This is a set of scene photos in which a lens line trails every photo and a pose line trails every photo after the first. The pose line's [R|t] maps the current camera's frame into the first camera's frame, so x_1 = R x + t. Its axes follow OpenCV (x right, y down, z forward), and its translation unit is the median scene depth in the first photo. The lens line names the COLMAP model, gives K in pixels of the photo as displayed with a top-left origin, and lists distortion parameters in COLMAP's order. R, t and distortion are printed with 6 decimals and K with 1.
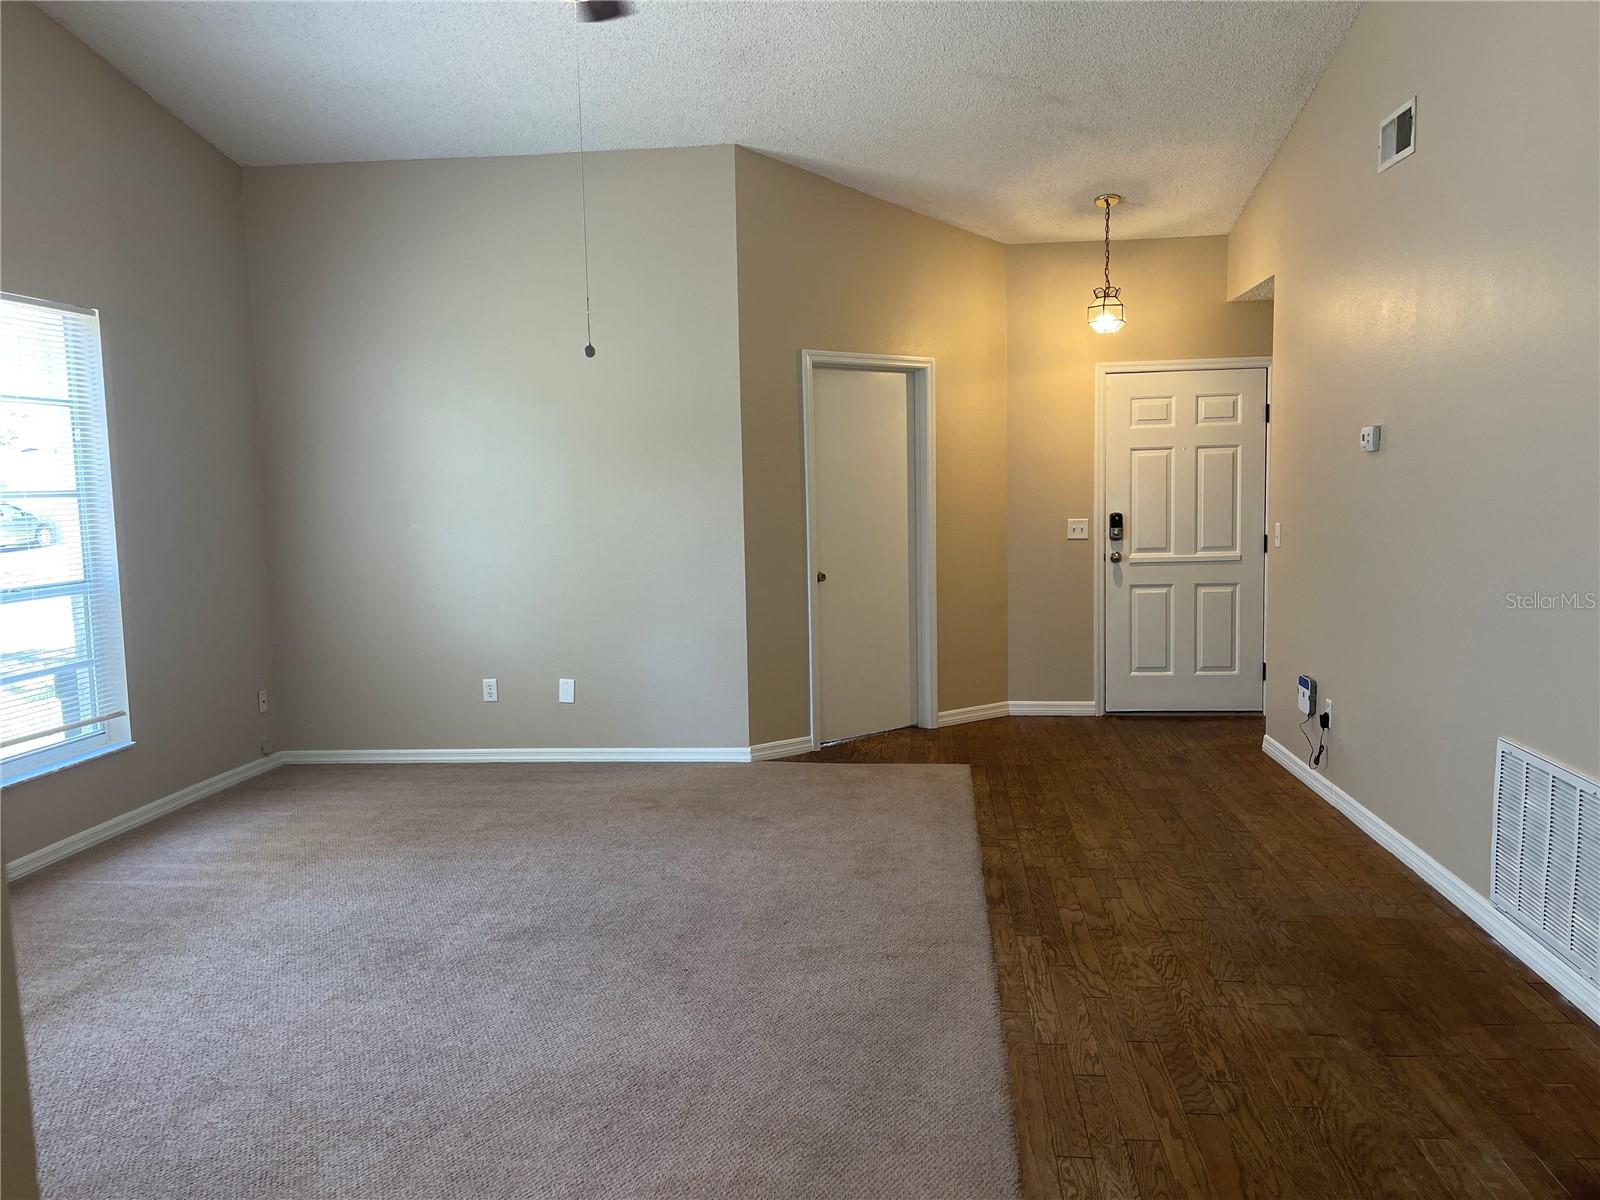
lens RADIAL K [[1209.3, 0, 800.0], [0, 1209.3, 600.0], [0, 0, 1]] dist [0.073345, -0.104176]
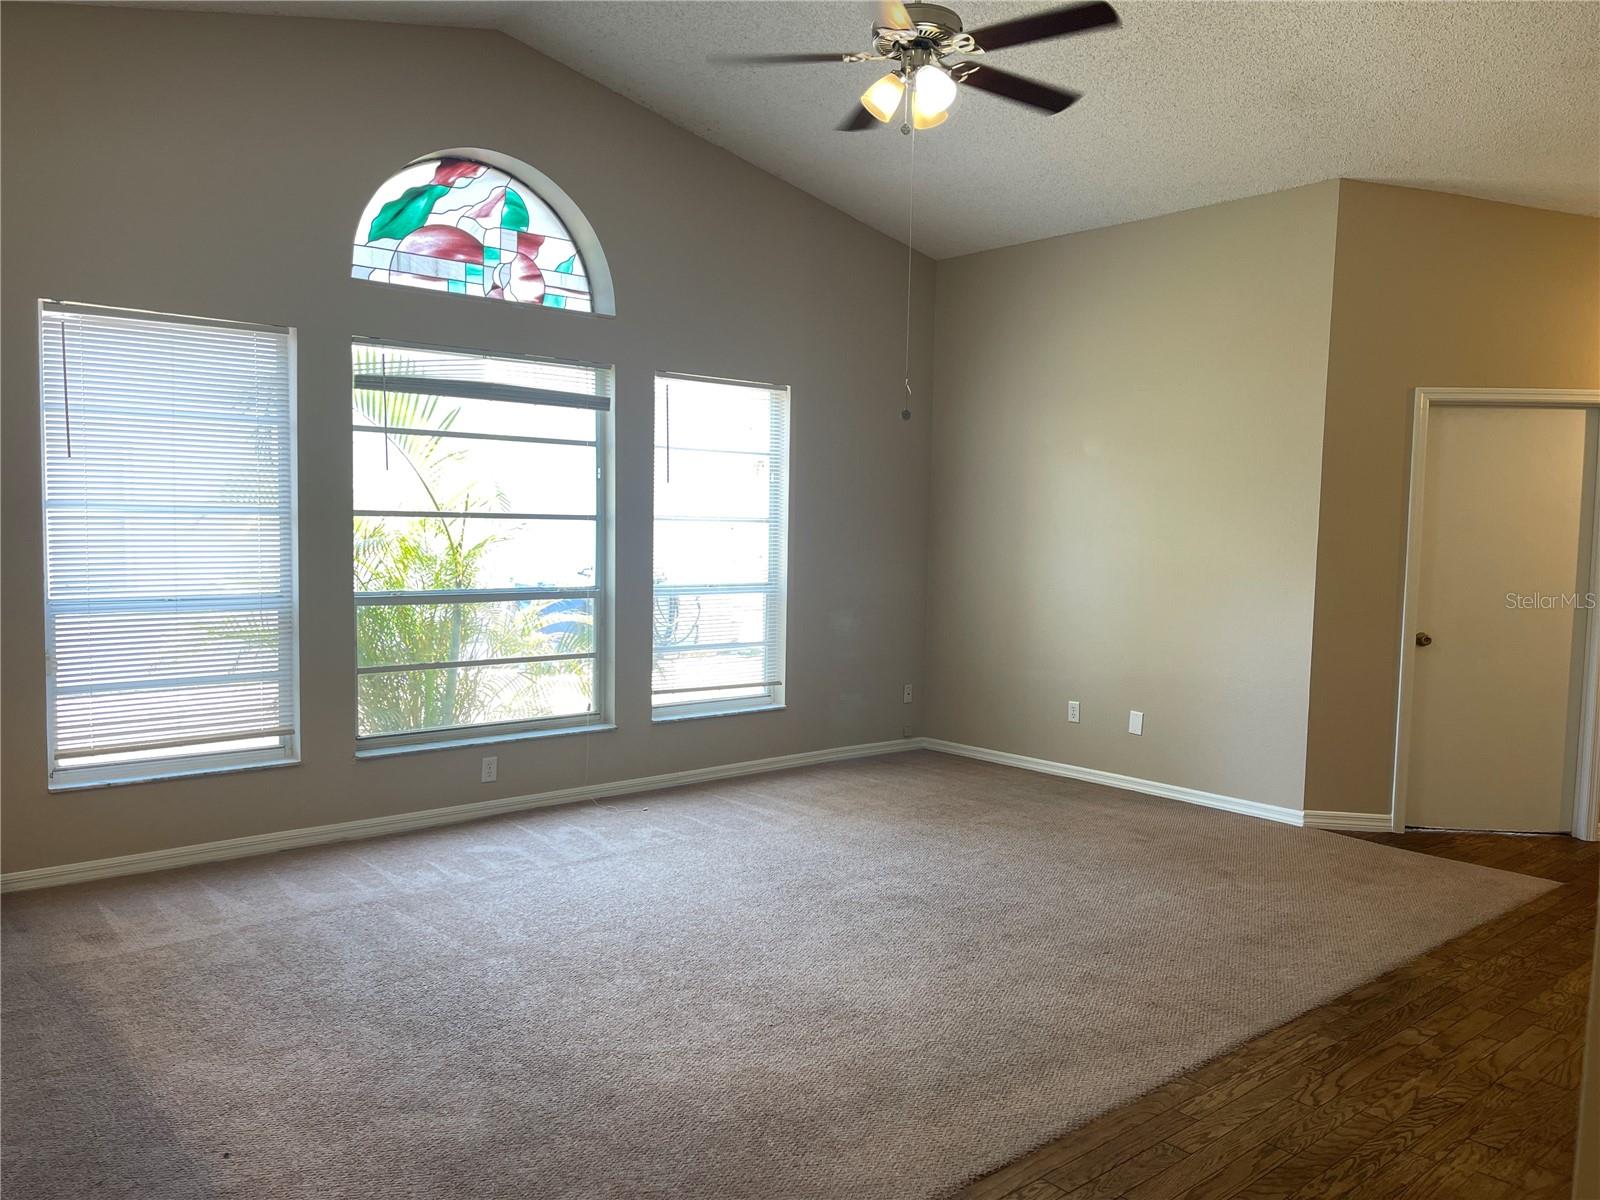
lens RADIAL K [[1209.3, 0, 800.0], [0, 1209.3, 600.0], [0, 0, 1]] dist [0.073345, -0.104176]
pose [[0.731583, 0.080205, -0.677018, 0.400794], [-0.101771, 0.994777, 0.007876, -0.012130], [0.674114, 0.063139, 0.735924, 0.036325]]
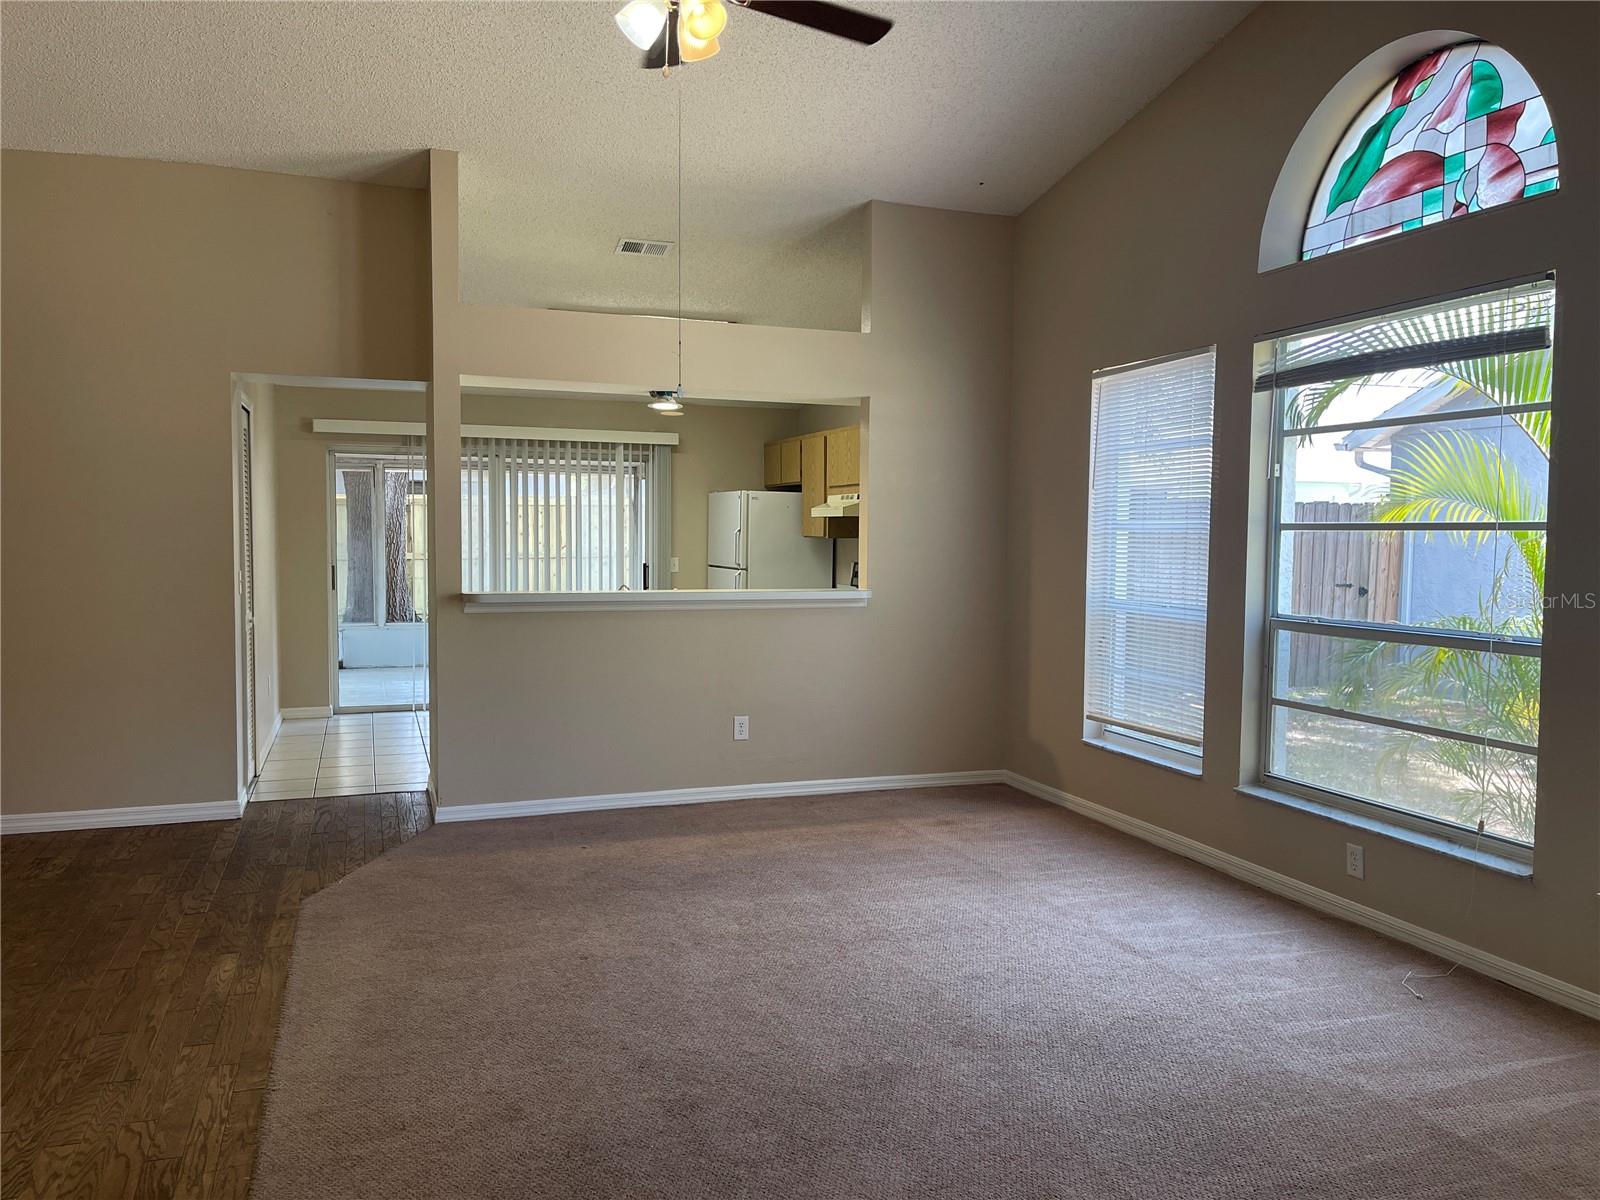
lens RADIAL K [[1209.3, 0, 800.0], [0, 1209.3, 600.0], [0, 0, 1]] dist [0.073345, -0.104176]
pose [[-0.897314, 0.043519, -0.439243, 0.135818], [-0.028891, 0.987203, 0.156830, -0.134493], [0.440447, 0.153415, -0.884573, 1.372420]]
